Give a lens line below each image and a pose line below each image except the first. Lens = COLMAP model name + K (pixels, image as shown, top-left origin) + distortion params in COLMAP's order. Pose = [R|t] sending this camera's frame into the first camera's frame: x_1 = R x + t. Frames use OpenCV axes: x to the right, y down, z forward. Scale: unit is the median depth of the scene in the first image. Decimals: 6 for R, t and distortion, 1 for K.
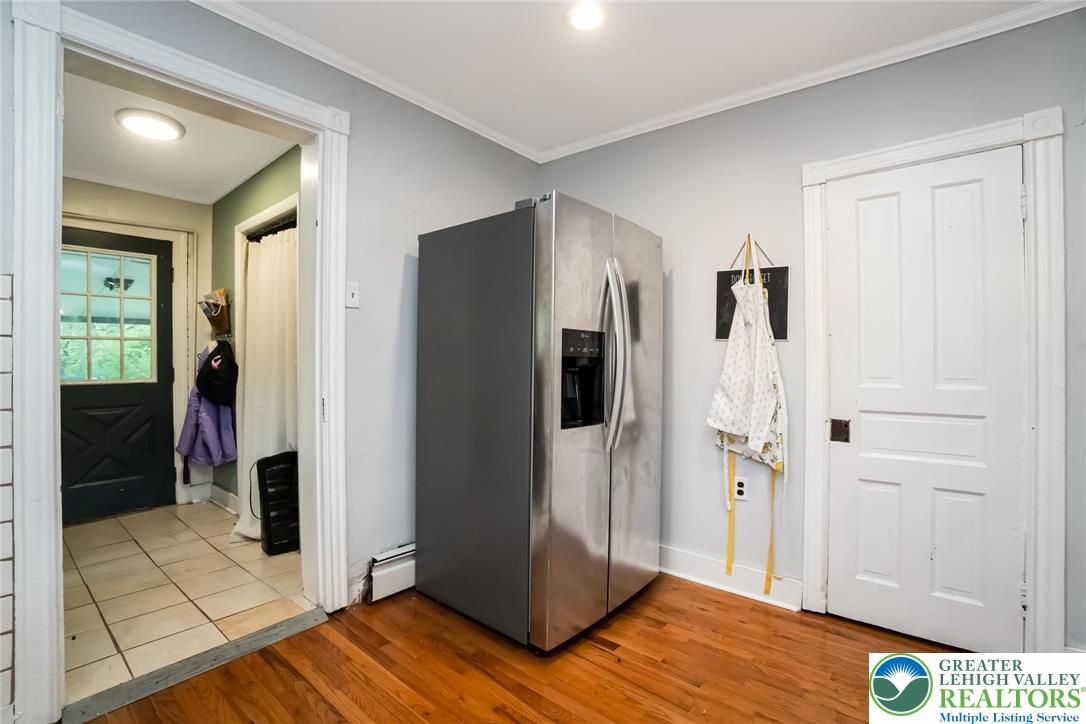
lens RADIAL K [[488.4, 0, 543.0], [0, 488.4, 362.0], [0, 0, 1]] dist [-0.040547, 0.000013]
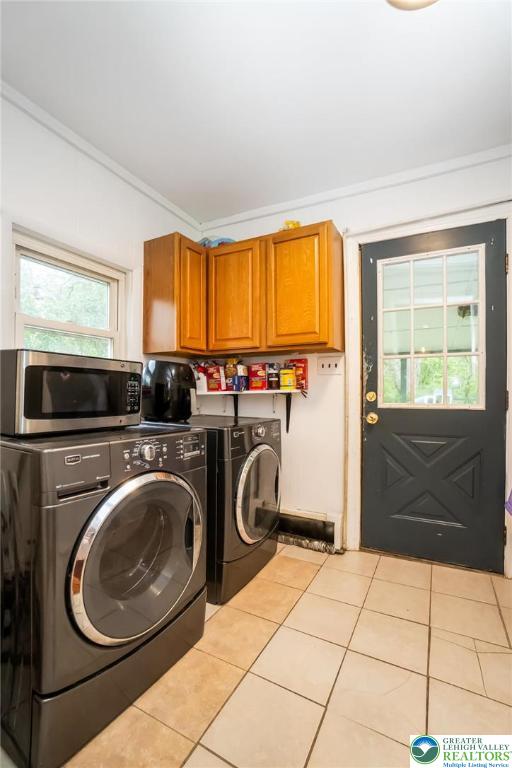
lens RADIAL K [[345.7, 0, 255.0], [0, 345.7, 395.5], [0, 0, 1]] dist [-0.023880, 0.000253]
pose [[0.206073, 0.021142, -0.978308, -0.349931], [-0.002101, 0.999774, 0.021163, 0.009262], [0.978534, -0.002305, 0.206071, 0.524522]]
